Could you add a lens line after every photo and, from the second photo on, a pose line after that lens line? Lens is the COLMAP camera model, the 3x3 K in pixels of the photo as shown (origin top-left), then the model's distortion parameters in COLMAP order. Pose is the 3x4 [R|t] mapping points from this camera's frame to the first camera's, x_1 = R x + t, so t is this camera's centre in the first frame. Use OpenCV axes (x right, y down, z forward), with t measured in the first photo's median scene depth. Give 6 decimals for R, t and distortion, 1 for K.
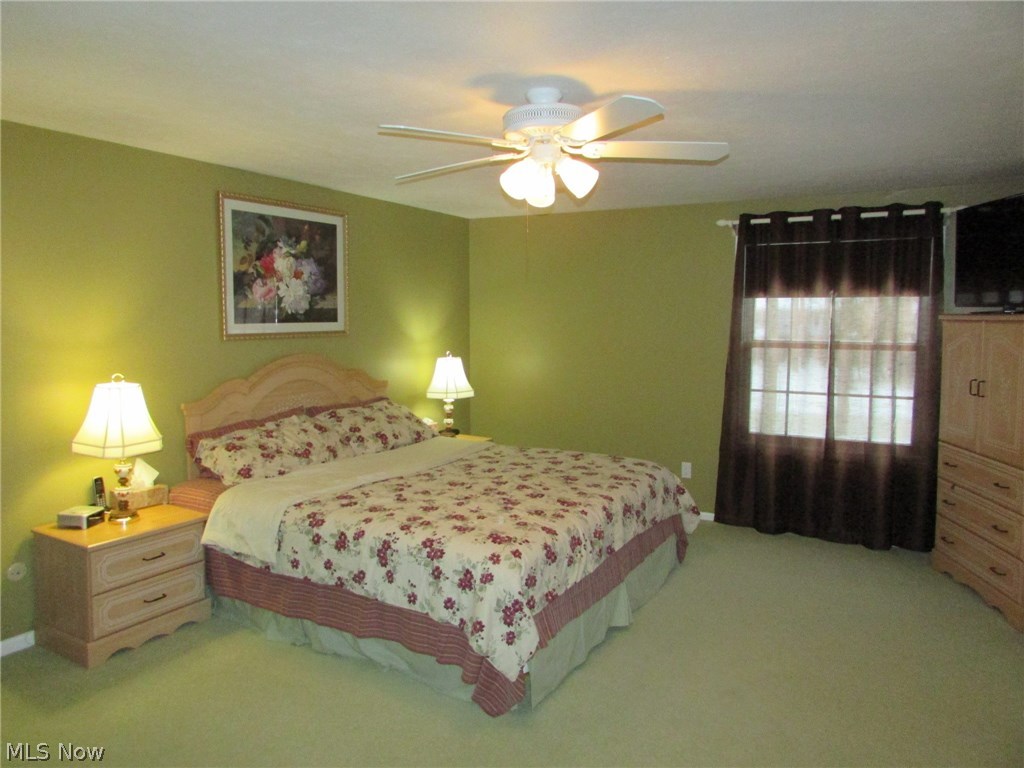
lens RADIAL K [[730.5, 0, 512.0], [0, 730.5, 384.0], [0, 0, 1]] dist [-0.031777, 0.004021]
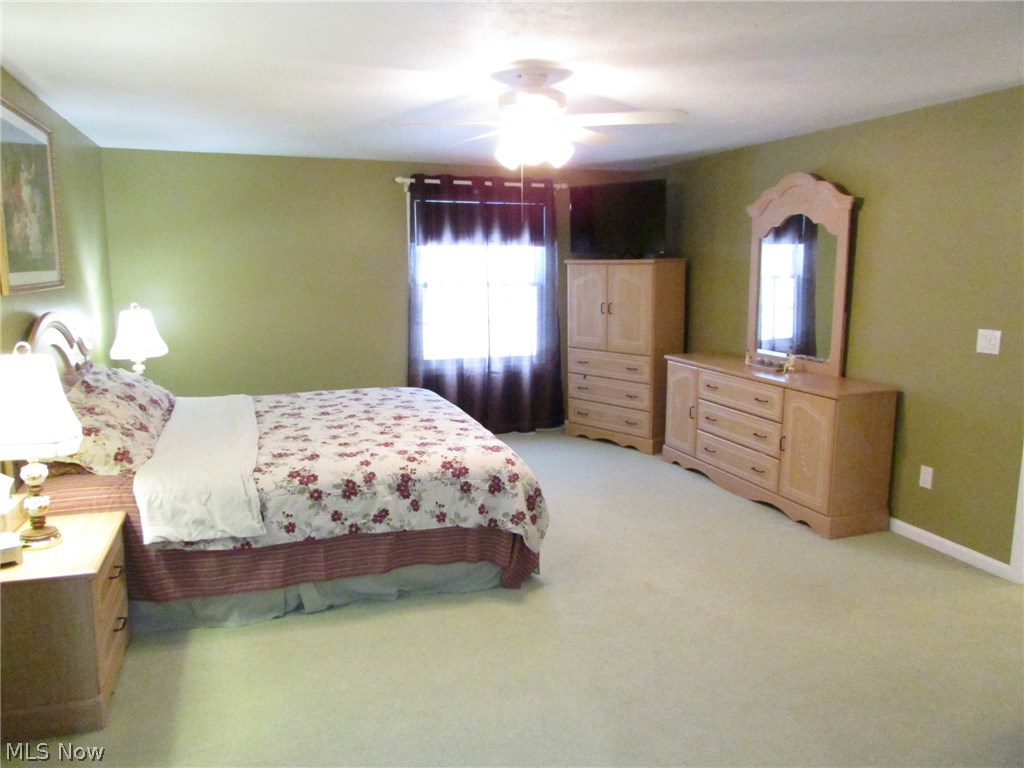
lens RADIAL K [[730.5, 0, 512.0], [0, 730.5, 384.0], [0, 0, 1]] dist [-0.031777, 0.004021]
pose [[0.651709, -0.124380, 0.748201, -0.804097], [0.069622, 0.992108, 0.104285, -0.015066], [-0.755267, -0.015872, 0.655225, 0.175354]]
